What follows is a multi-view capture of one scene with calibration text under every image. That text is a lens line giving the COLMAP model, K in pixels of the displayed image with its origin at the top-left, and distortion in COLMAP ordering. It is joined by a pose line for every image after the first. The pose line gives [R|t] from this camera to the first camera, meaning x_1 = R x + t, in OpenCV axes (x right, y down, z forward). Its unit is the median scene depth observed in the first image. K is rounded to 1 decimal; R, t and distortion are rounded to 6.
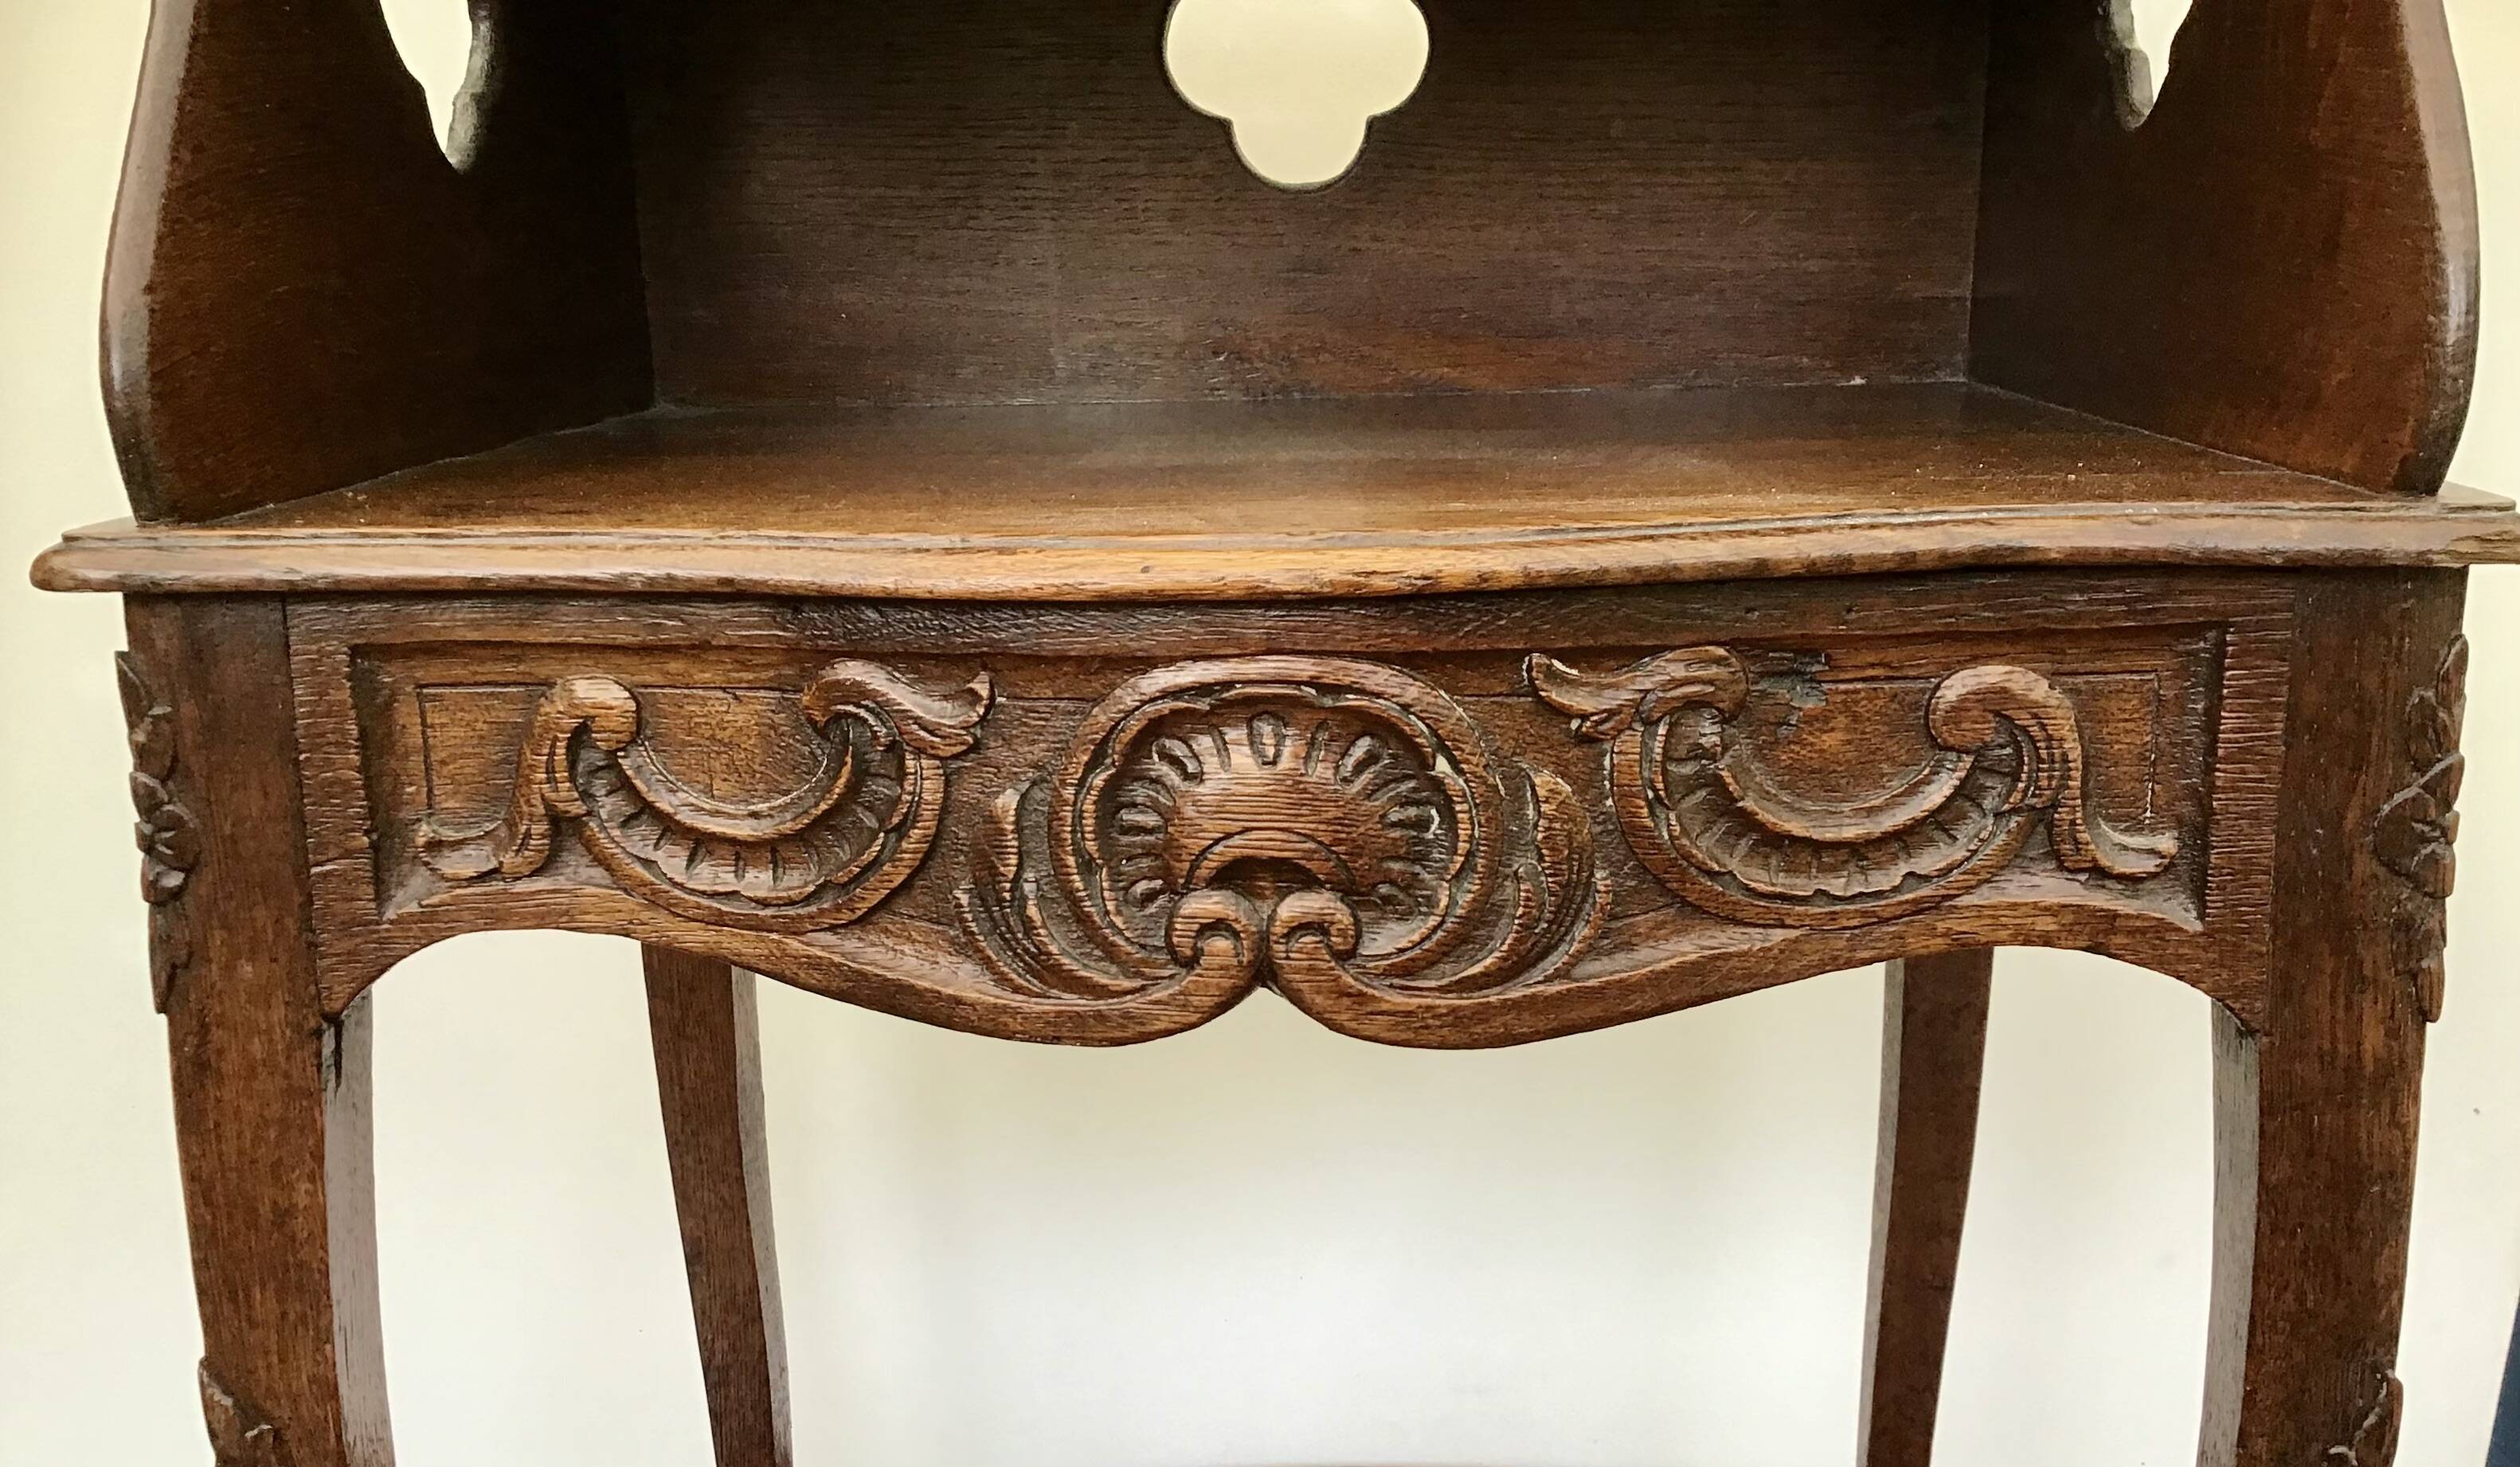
lens RADIAL K [[2391.6, 0, 1244.4], [0, 2391.6, 951.7], [0, 0, 1]] dist [0.150812, -0.291112]
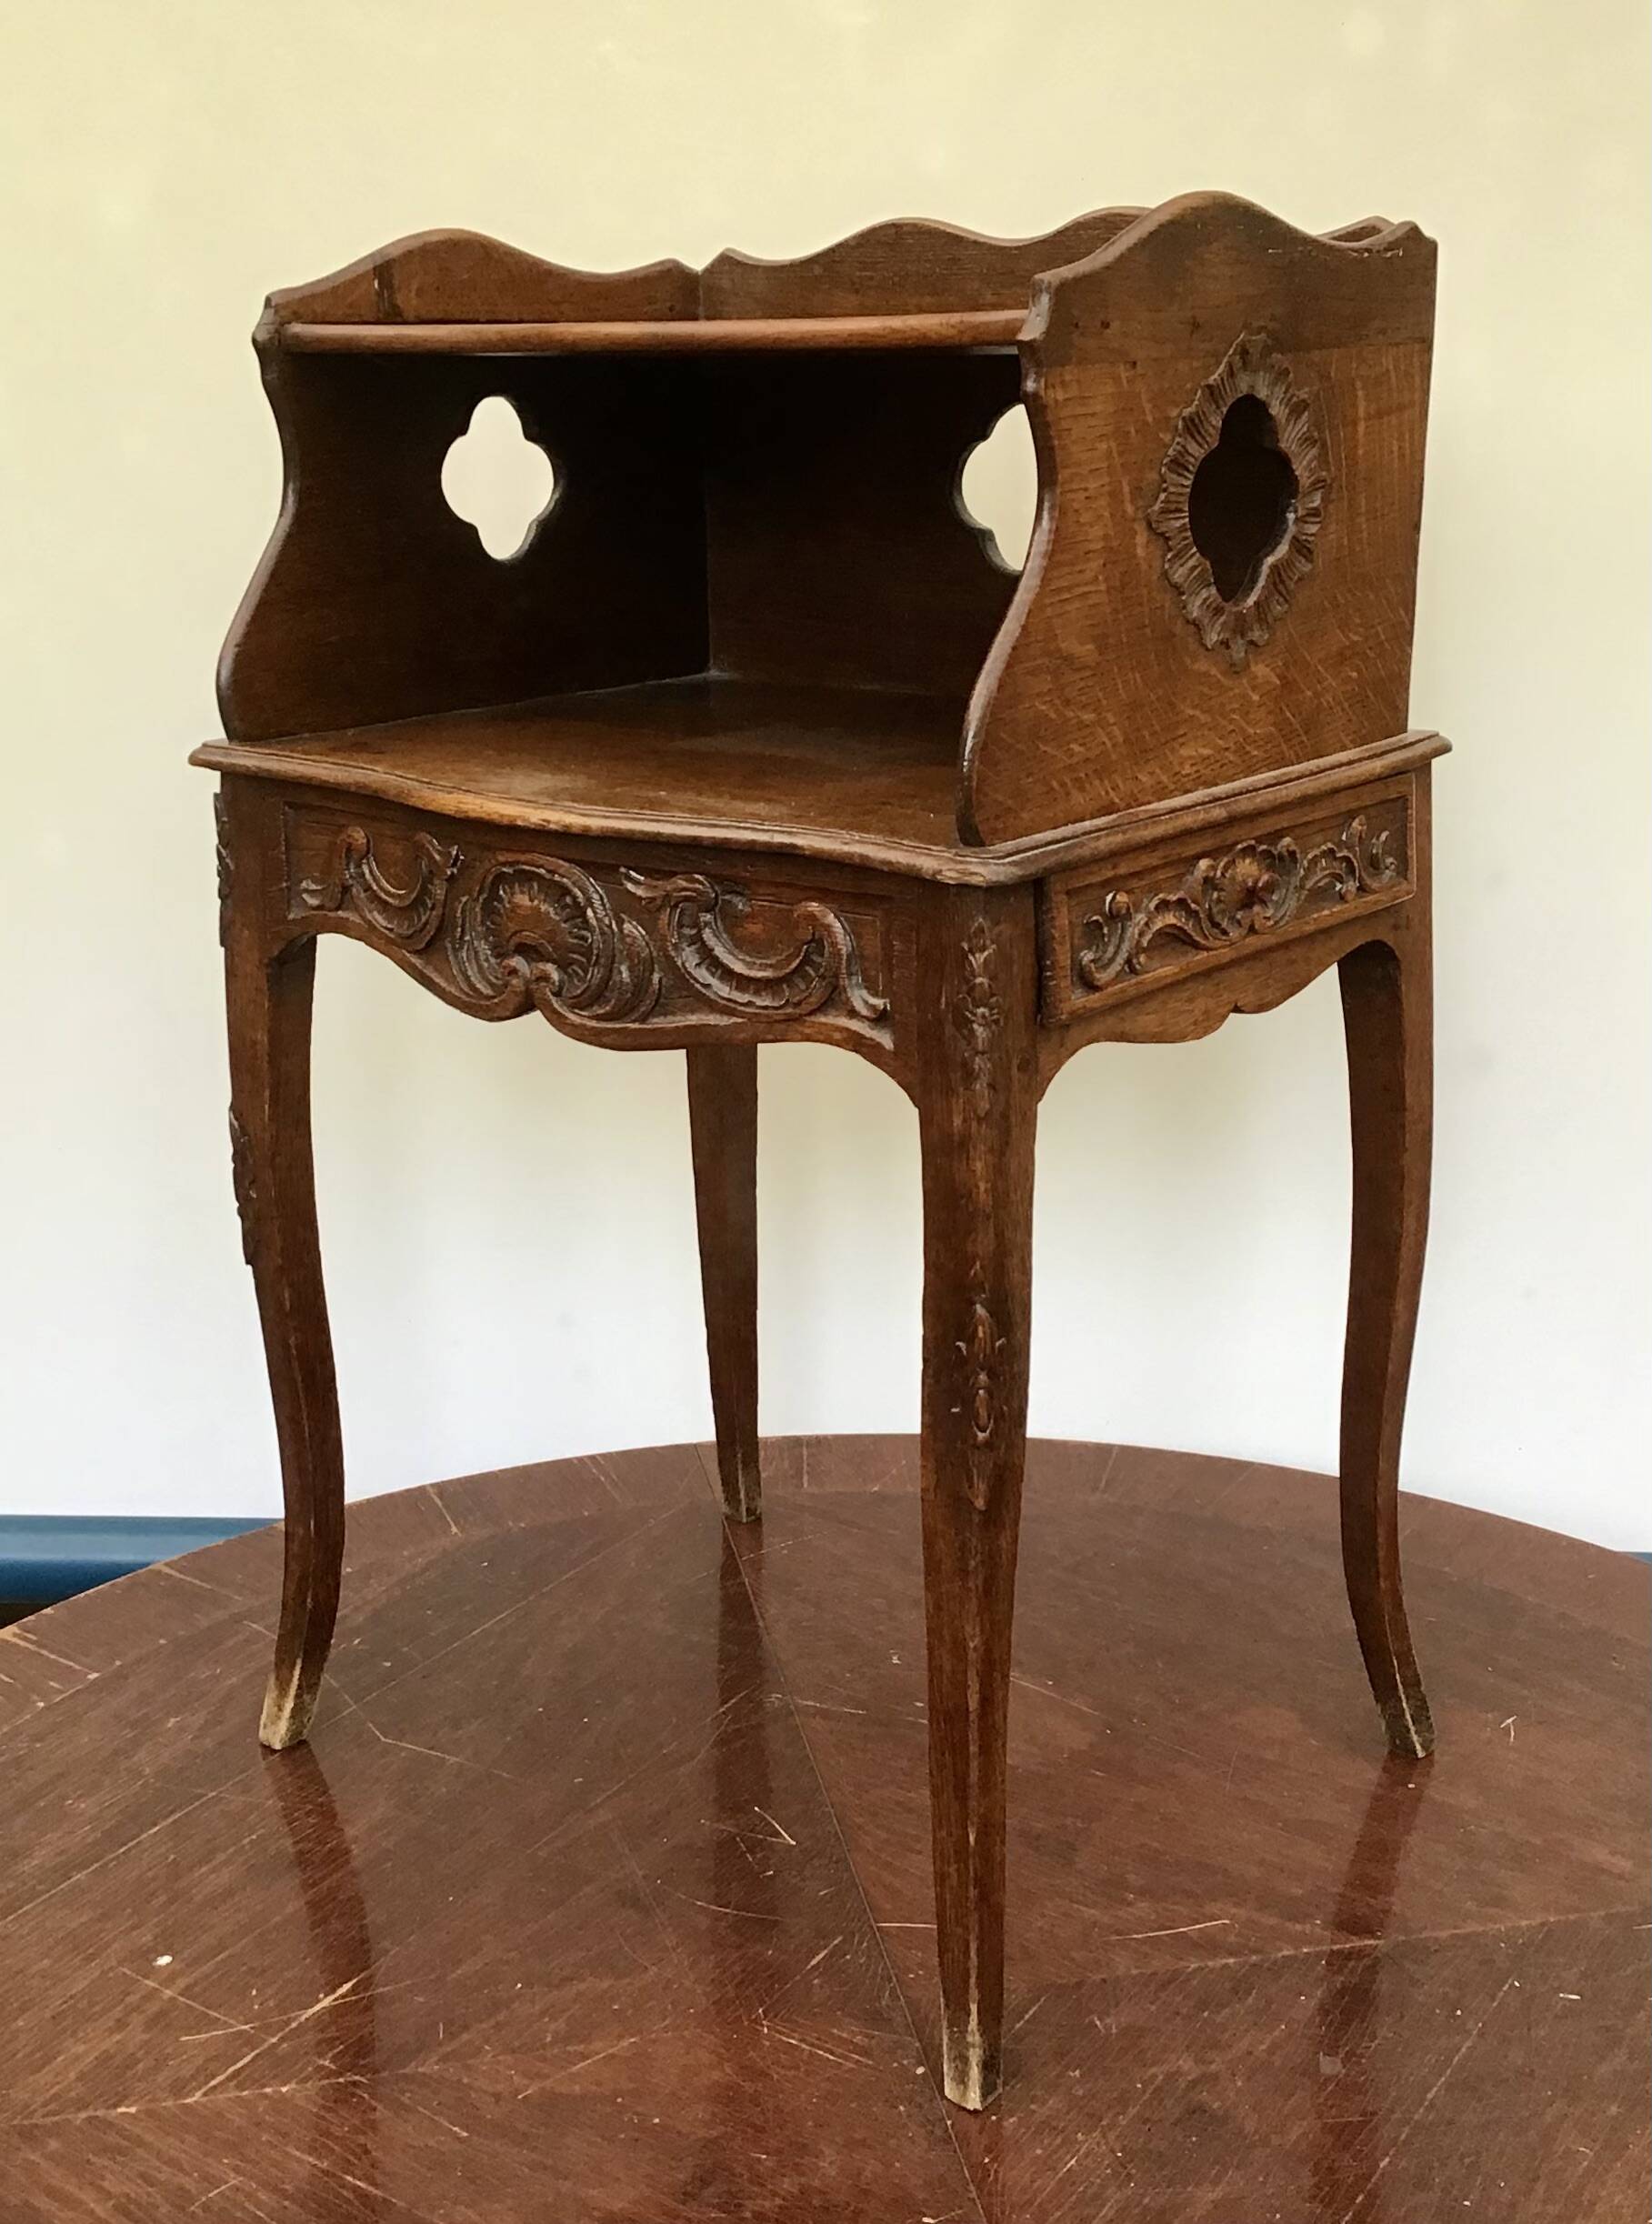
lens RADIAL K [[2587.5, 0, 826.0], [0, 2587.5, 1112.0], [0, 0, 1]] dist [0.103491, -0.017756]
pose [[0.802552, 0.179344, -0.568987, 1.569281], [-0.177154, 0.982367, 0.059767, -0.076300], [0.569673, 0.052833, 0.820172, -0.763902]]
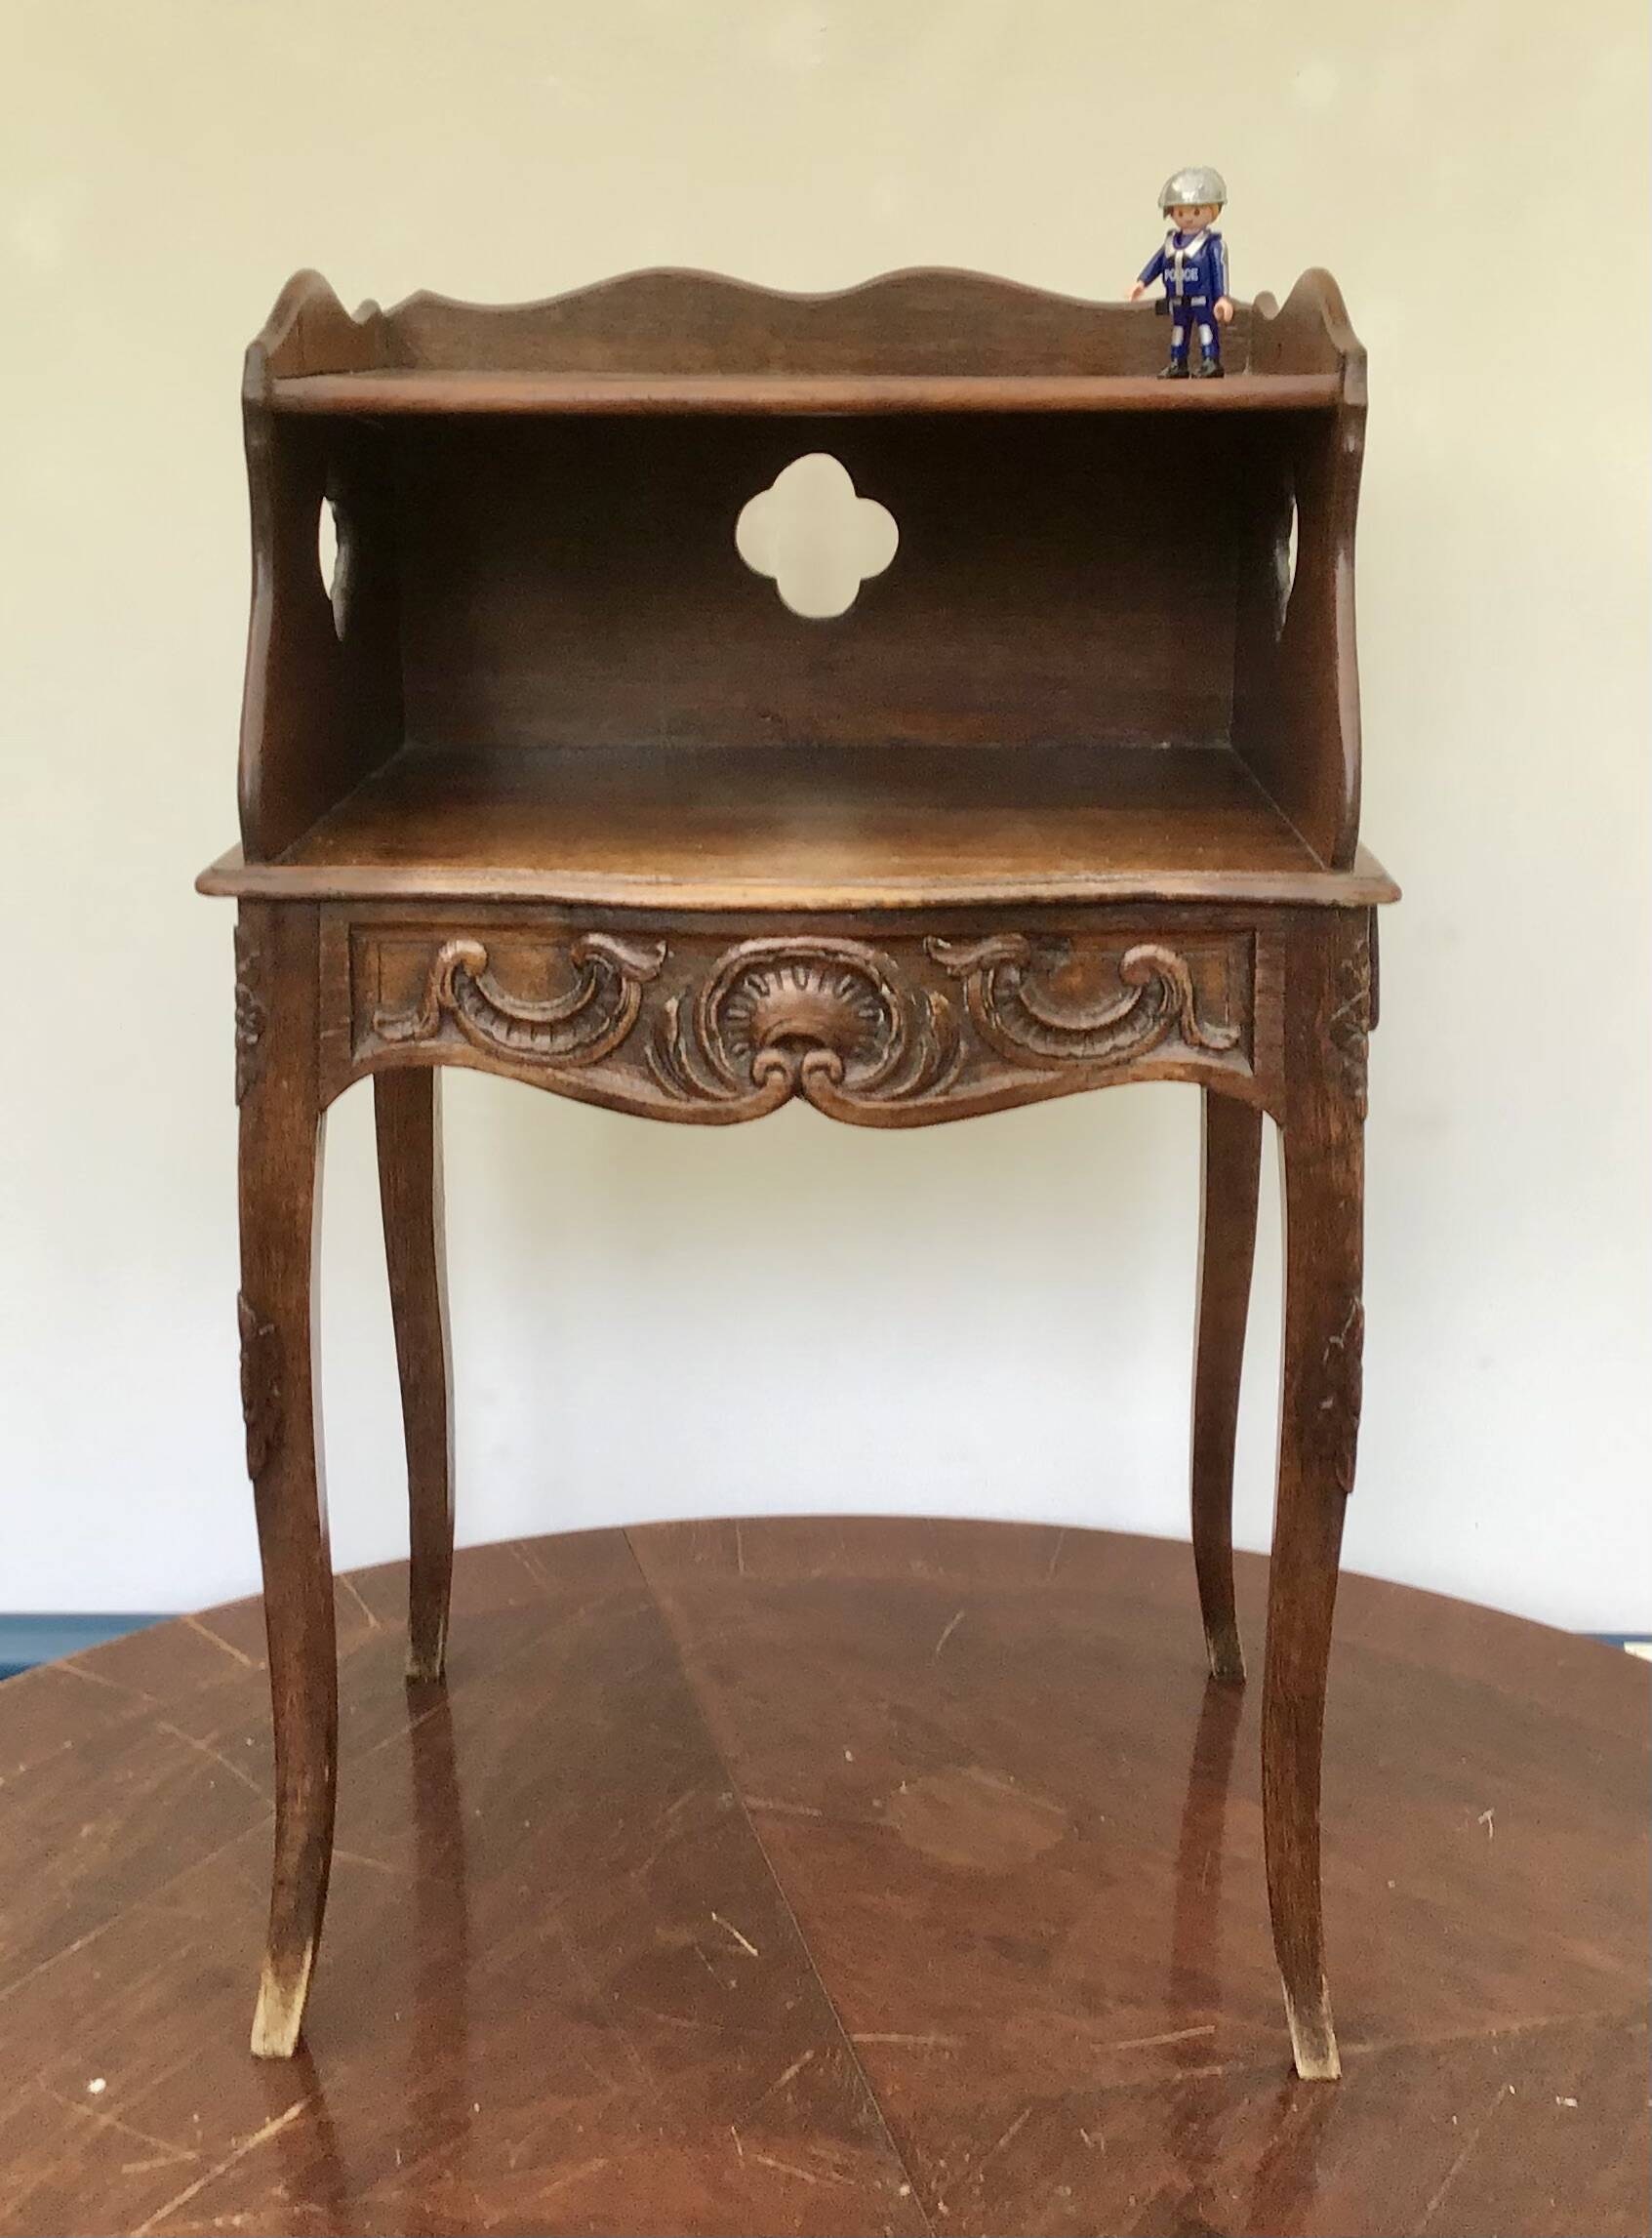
lens RADIAL K [[2793.8, 0, 829.2], [0, 2793.8, 1034.5], [0, 0, 1]] dist [0.069299, 0.013142]
pose [[0.999477, 0.012653, 0.029748, -0.036013], [-0.011240, 0.998823, -0.047190, 0.073289], [-0.030310, 0.046831, 0.998443, -1.367556]]
